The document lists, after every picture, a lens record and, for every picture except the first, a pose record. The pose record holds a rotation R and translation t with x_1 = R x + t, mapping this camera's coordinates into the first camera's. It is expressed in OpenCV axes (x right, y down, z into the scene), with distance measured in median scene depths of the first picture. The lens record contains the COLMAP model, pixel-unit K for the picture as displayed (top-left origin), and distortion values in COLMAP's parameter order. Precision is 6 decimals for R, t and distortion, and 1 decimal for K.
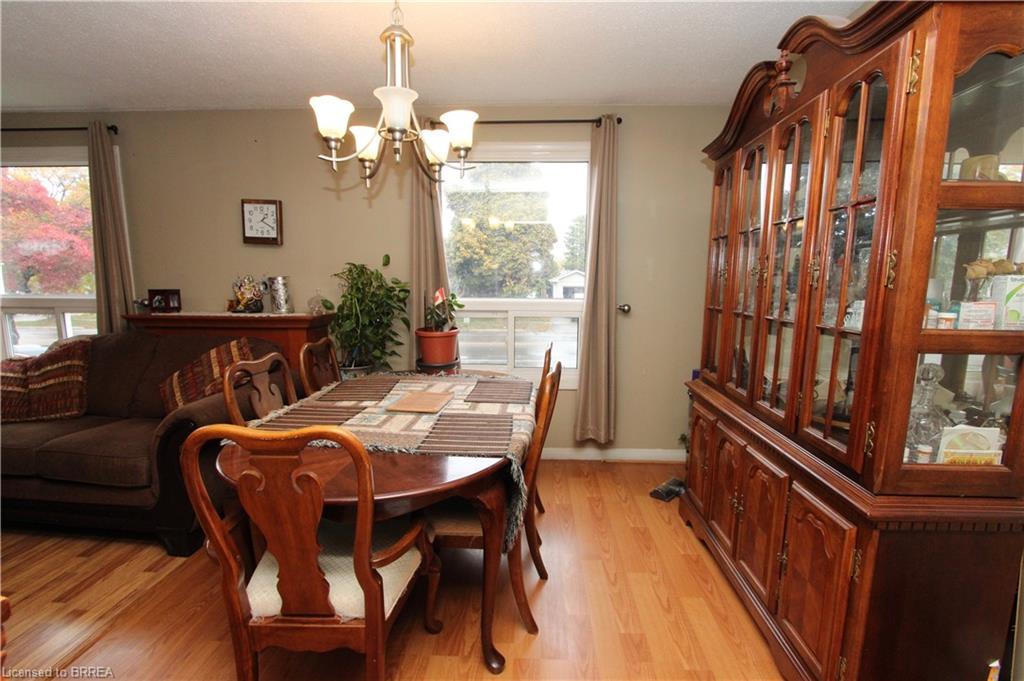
lens RADIAL K [[479.8, 0, 523.8], [0, 479.8, 352.3], [0, 0, 1]] dist [-0.018783, 0.000093]
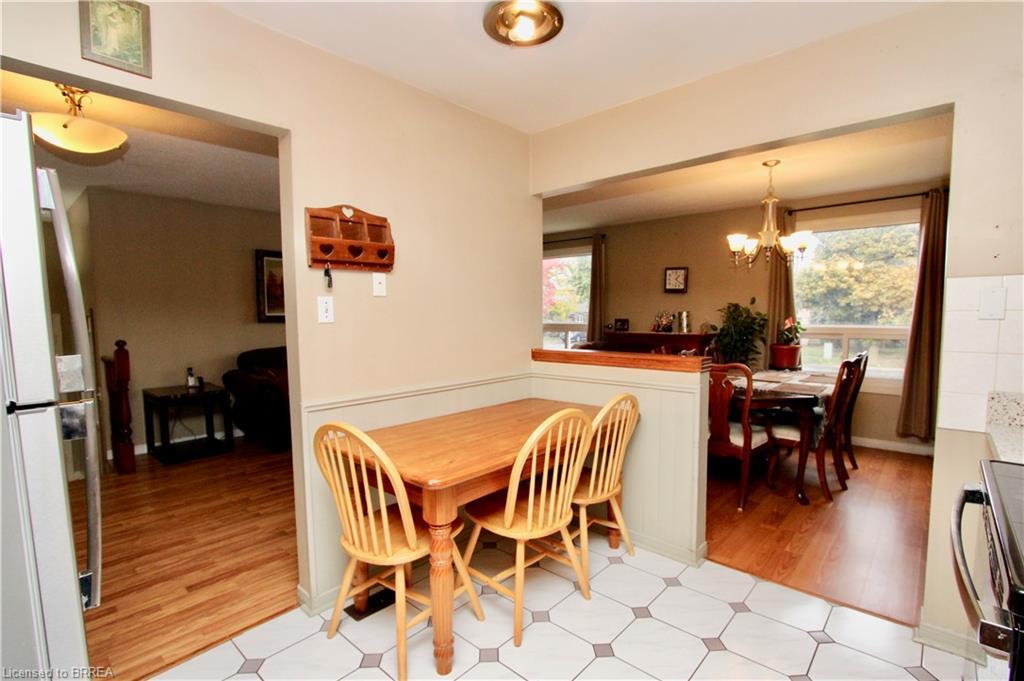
lens RADIAL K [[485.3, 0, 516.6], [0, 485.3, 353.4], [0, 0, 1]] dist [-0.018630, 0.000707]
pose [[0.765031, 0.040705, -0.642705, 0.159031], [-0.082627, 0.995956, -0.035275, 0.108829], [0.638670, 0.080091, 0.765301, -0.749339]]
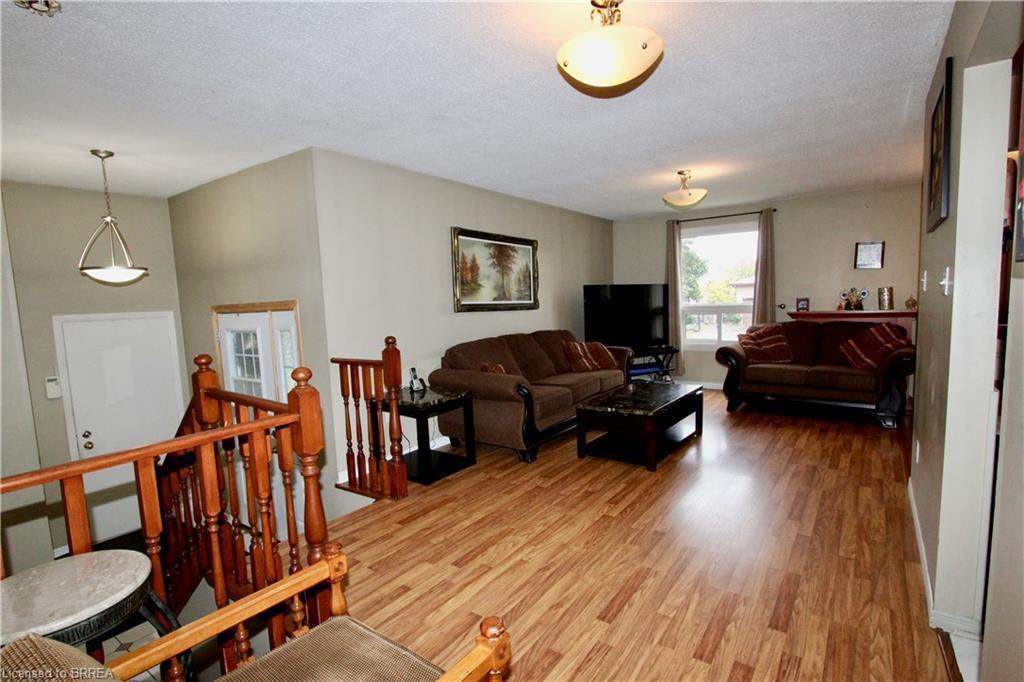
lens RADIAL K [[501.7, 0, 518.6], [0, 501.7, 354.8], [0, 0, 1]] dist [-0.024057, 0.001068]
pose [[0.832905, 0.020129, -0.553050, -0.661848], [-0.037799, 0.999074, -0.020562, 0.169335], [0.552124, 0.038031, 0.832894, -1.205323]]
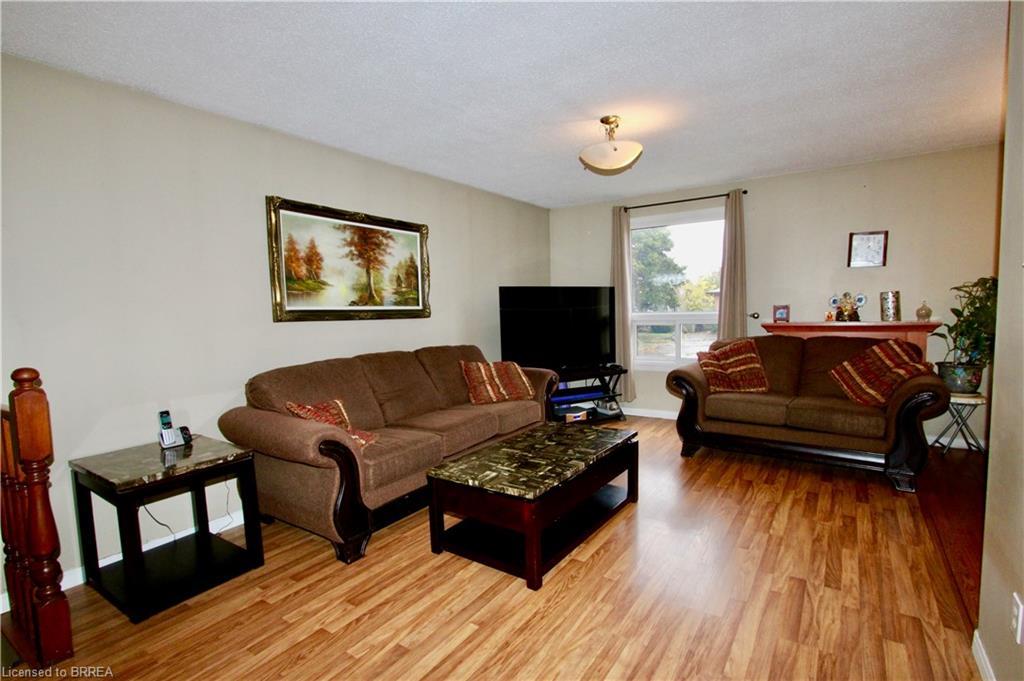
lens RADIAL K [[493.5, 0, 518.0], [0, 493.5, 352.8], [0, 0, 1]] dist [-0.026083, 0.000615]
pose [[0.847209, 0.013808, -0.531080, -0.705347], [-0.041056, 0.998374, -0.039538, 0.096579], [0.529671, 0.055301, 0.846399, -0.615820]]
